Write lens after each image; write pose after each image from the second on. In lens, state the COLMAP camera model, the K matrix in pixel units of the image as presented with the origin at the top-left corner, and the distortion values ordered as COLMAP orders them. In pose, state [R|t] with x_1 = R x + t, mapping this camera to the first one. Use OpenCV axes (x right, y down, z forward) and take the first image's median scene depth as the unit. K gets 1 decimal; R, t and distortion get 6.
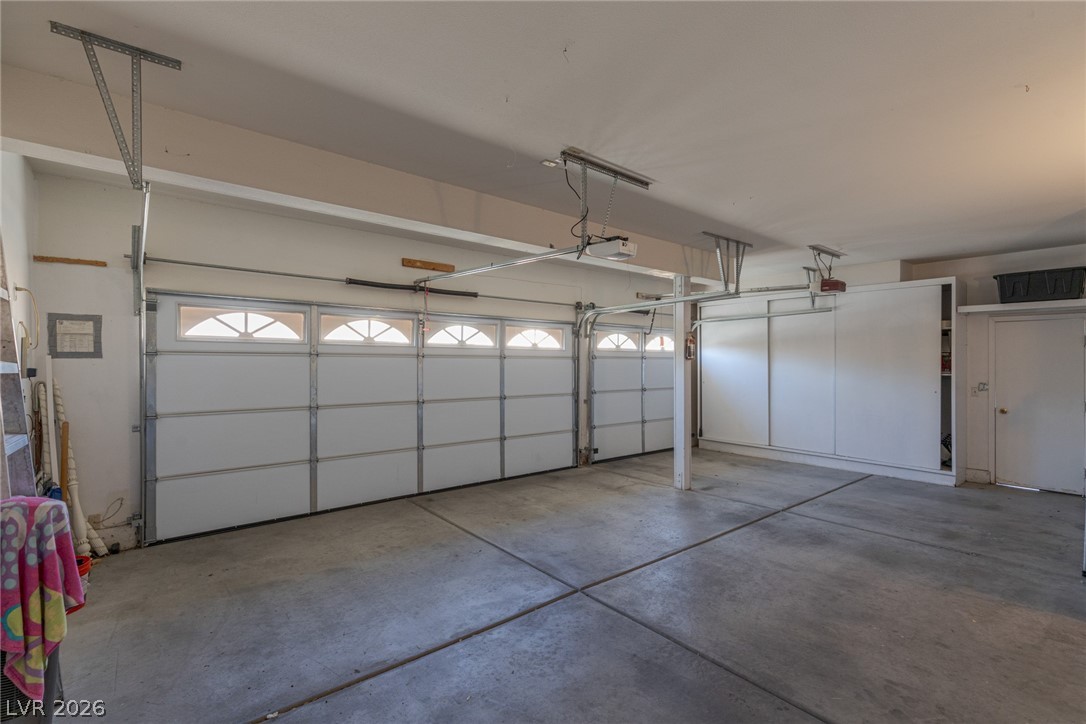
lens RADIAL K [[495.0, 0, 543.1], [0, 495.0, 365.3], [0, 0, 1]] dist [0.008516, -0.001311]
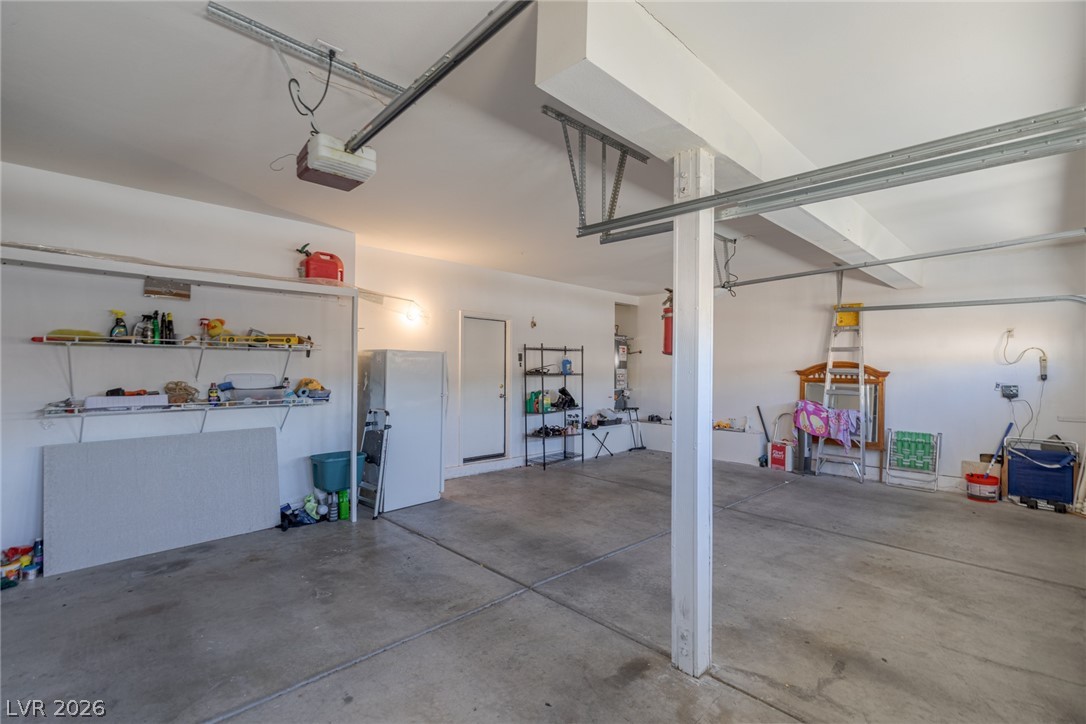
lens RADIAL K [[495.0, 0, 542.9], [0, 495.0, 366.1], [0, 0, 1]] dist [0.008516, -0.001311]
pose [[-0.995881, -0.013530, -0.089649, 0.600224], [-0.013474, 0.999908, -0.001234, 0.001120], [0.089658, -0.000021, -0.995973, 1.885914]]
